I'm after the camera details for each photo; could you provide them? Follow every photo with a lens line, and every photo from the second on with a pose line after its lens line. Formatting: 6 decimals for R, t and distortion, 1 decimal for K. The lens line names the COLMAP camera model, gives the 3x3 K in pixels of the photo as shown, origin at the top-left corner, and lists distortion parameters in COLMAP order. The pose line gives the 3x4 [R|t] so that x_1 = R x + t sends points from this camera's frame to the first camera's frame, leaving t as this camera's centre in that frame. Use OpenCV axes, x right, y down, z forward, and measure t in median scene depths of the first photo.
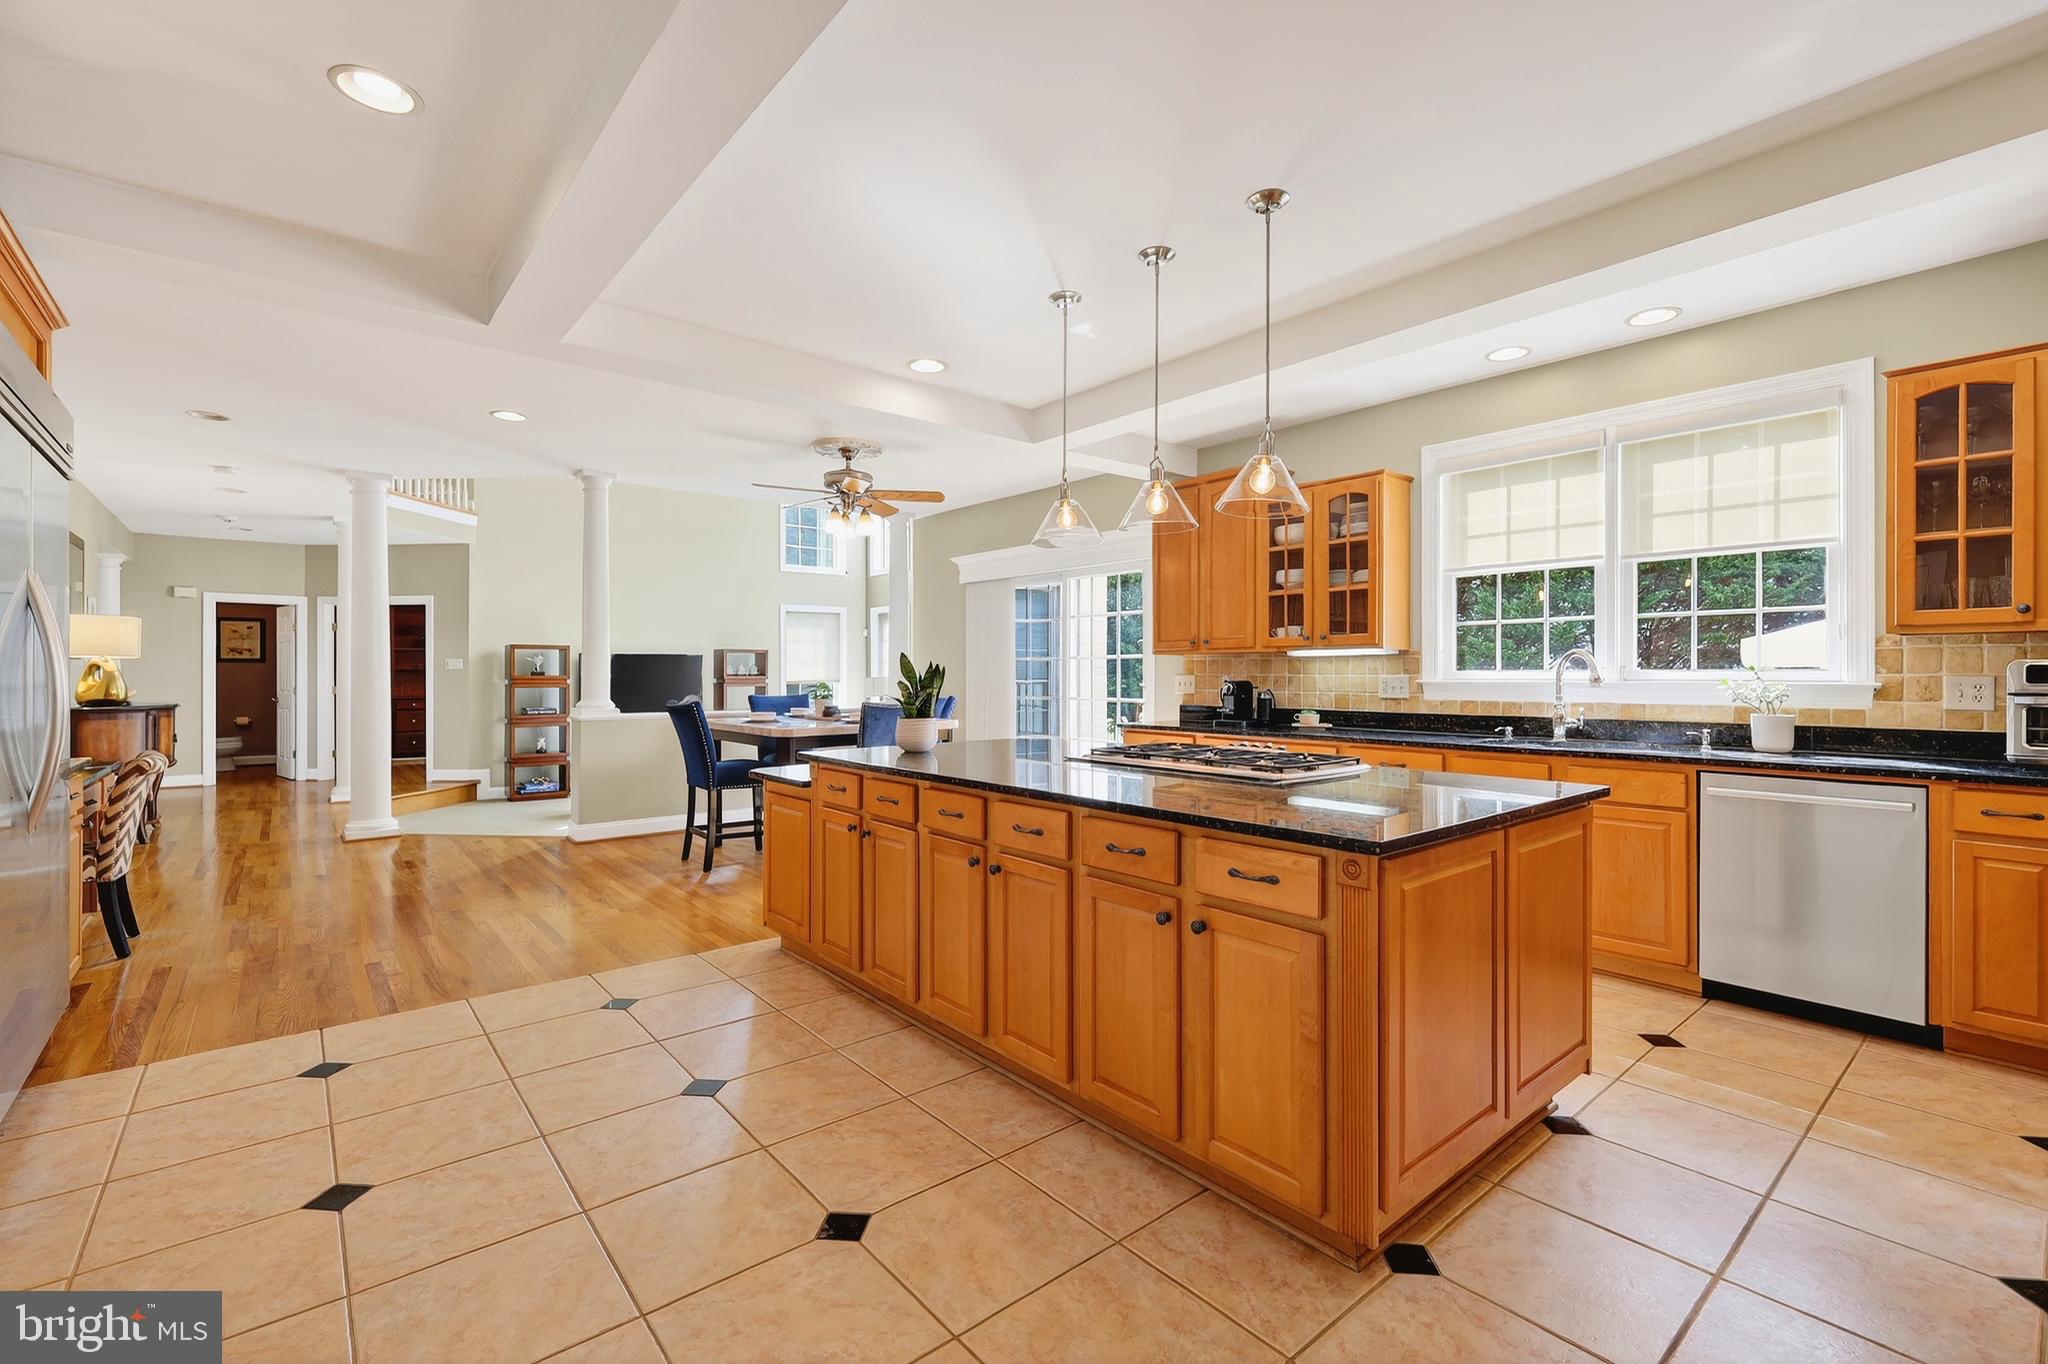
lens RADIAL K [[889.5, 0, 1031.5], [0, 889.5, 678.1], [0, 0, 1]] dist [0.002245, -0.000289]
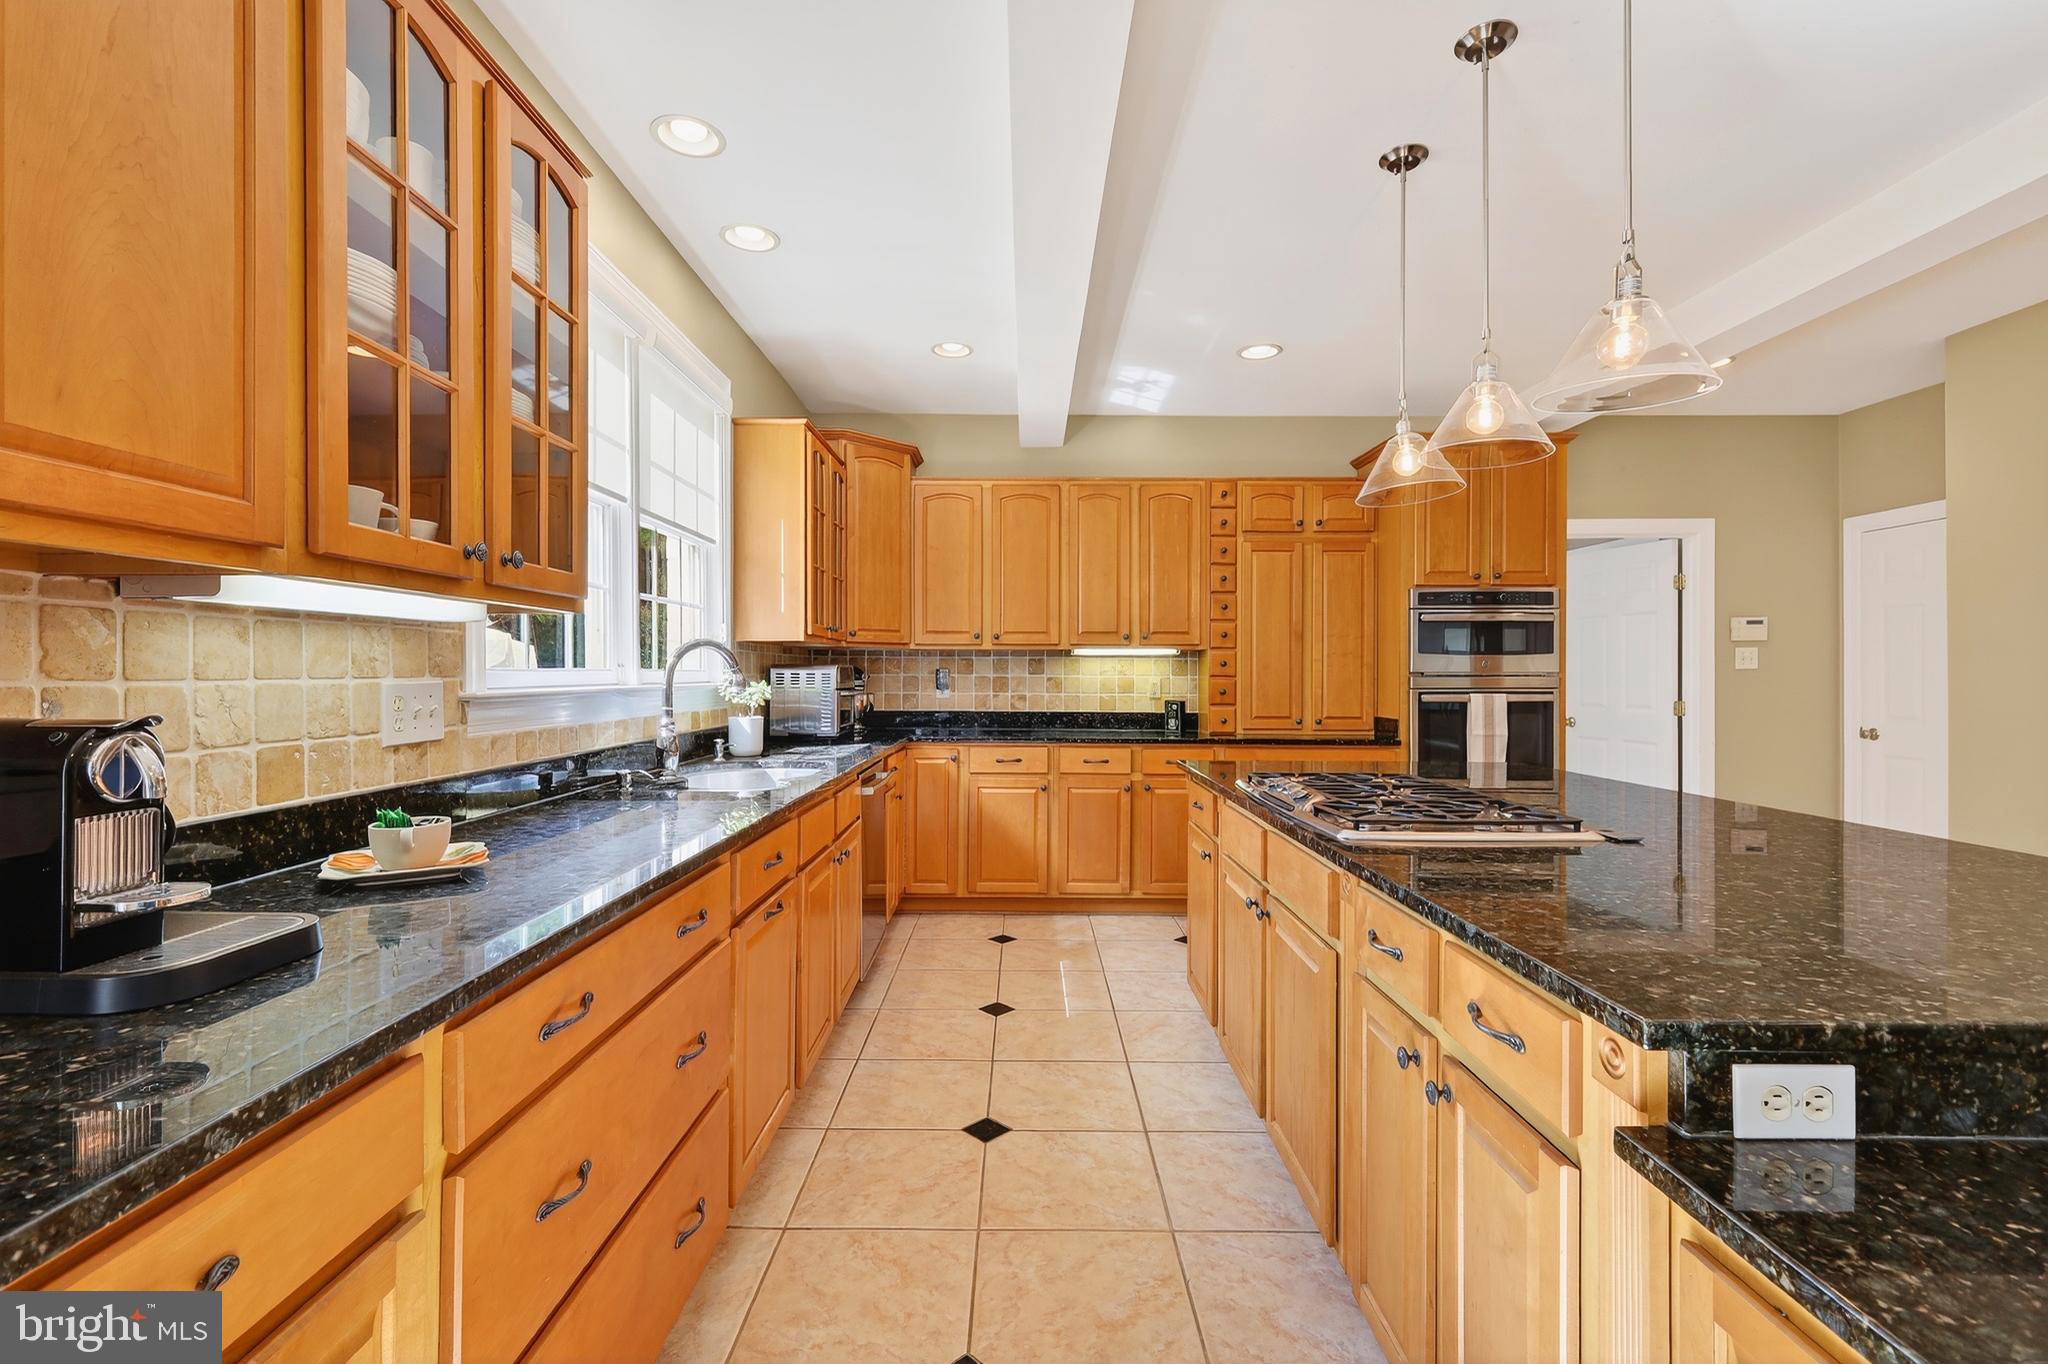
lens RADIAL K [[889.5, 0, 1022.7], [0, 889.5, 672.7], [0, 0, 1]] dist [0.002245, -0.000289]
pose [[-0.759343, -0.000282, 0.650691, -0.023364], [0.001611, 0.999996, 0.002313, -0.007979], [-0.650689, 0.002805, -0.759339, 1.387113]]
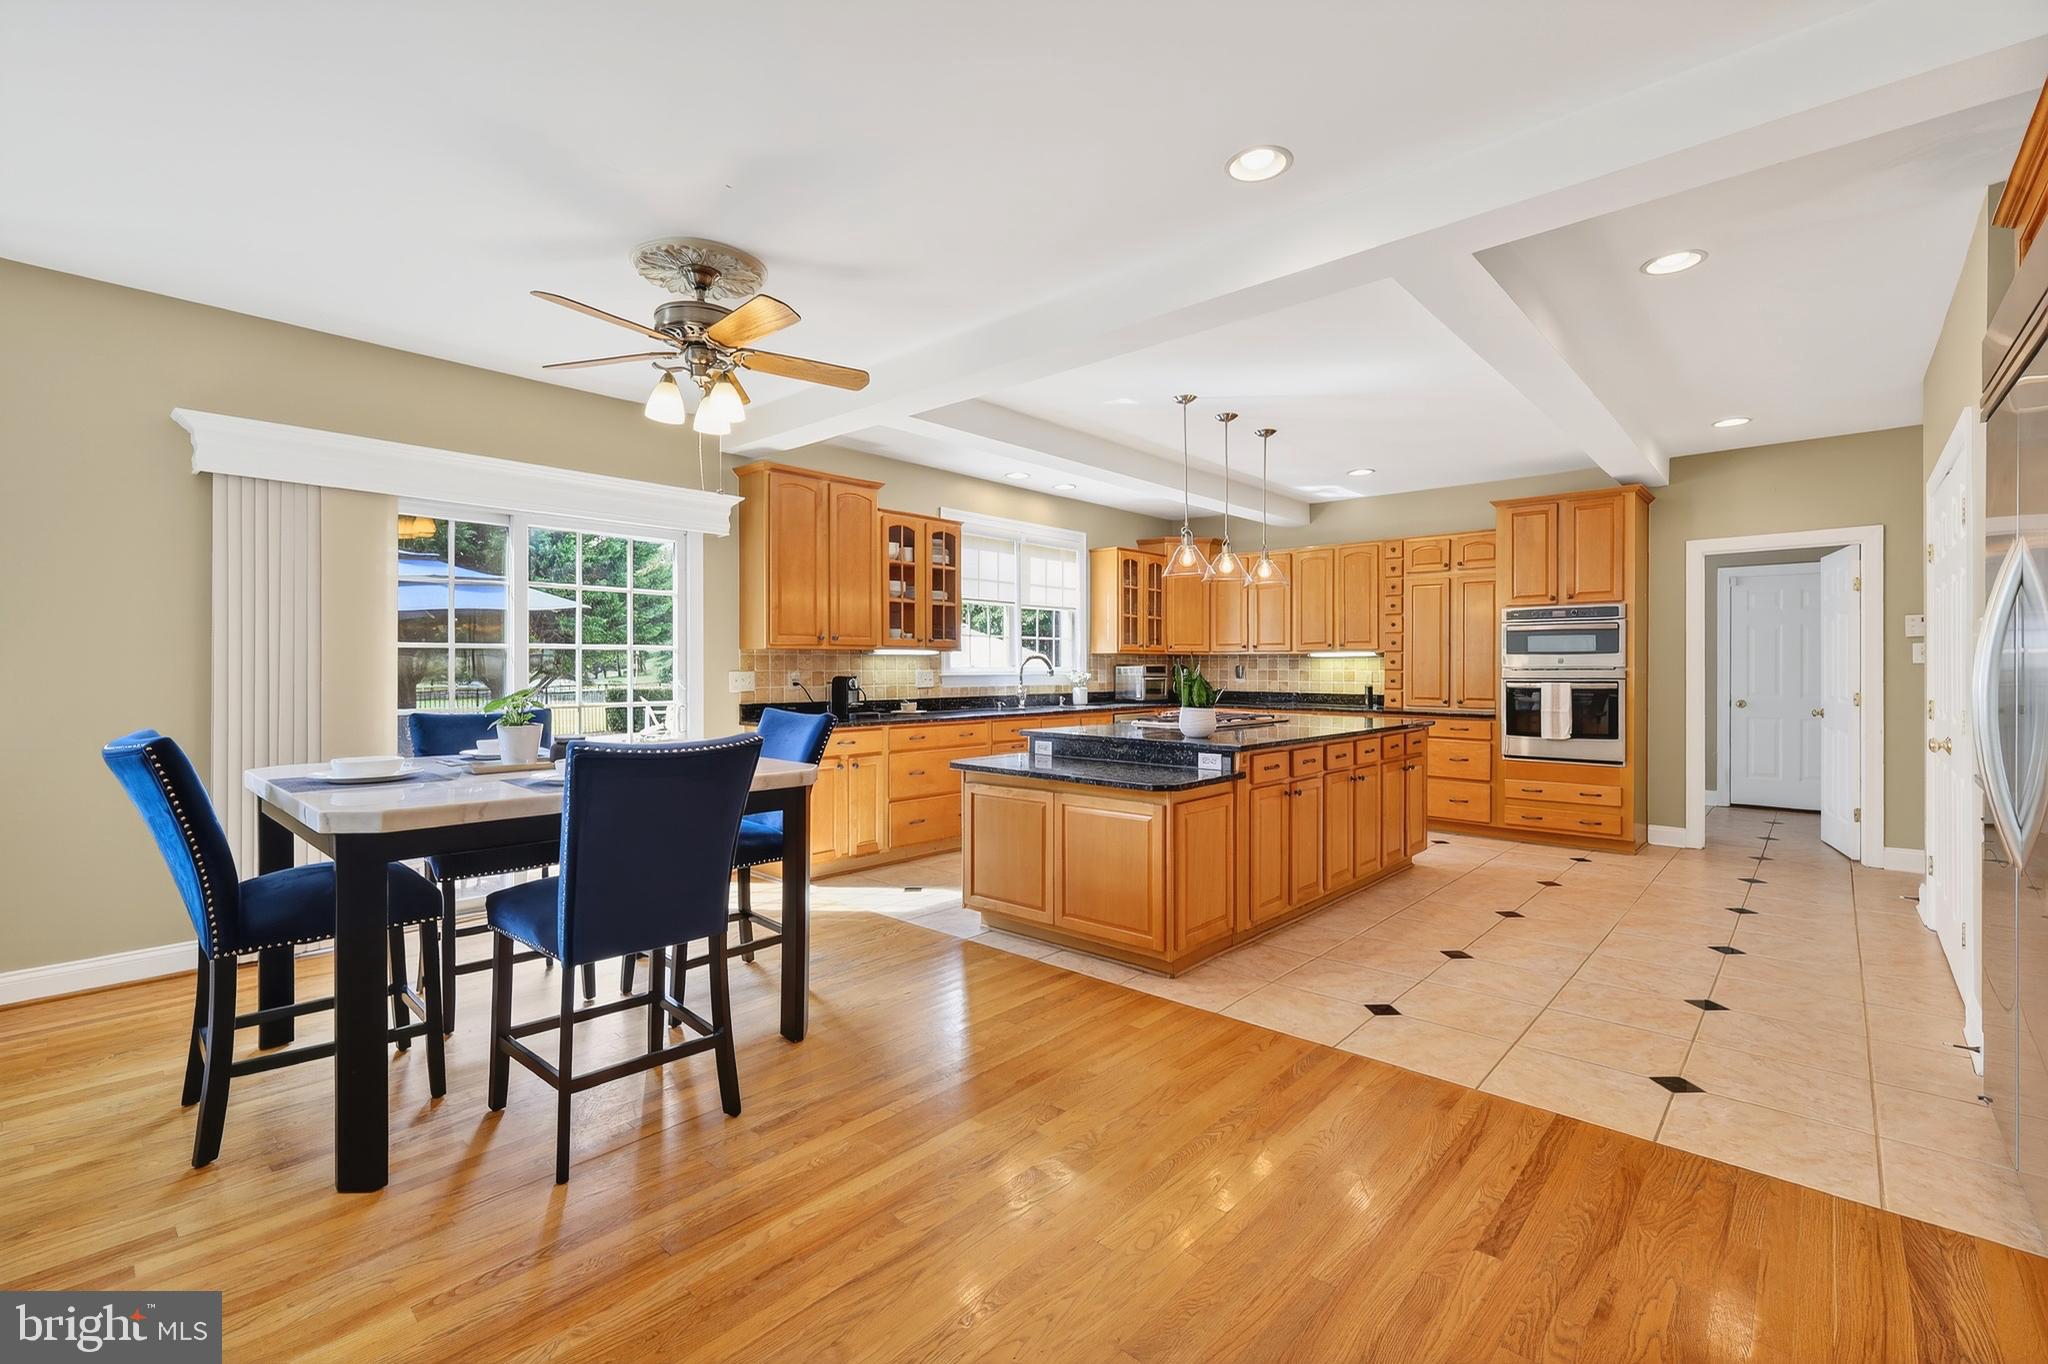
lens RADIAL K [[889.5, 0, 1020.8], [0, 889.5, 671.2], [0, 0, 1]] dist [0.002245, -0.000289]
pose [[-0.129143, -0.002075, 0.991624, -1.162592], [0.005188, 0.999983, 0.002769, -0.006784], [-0.991612, 0.005502, -0.129130, 1.281879]]
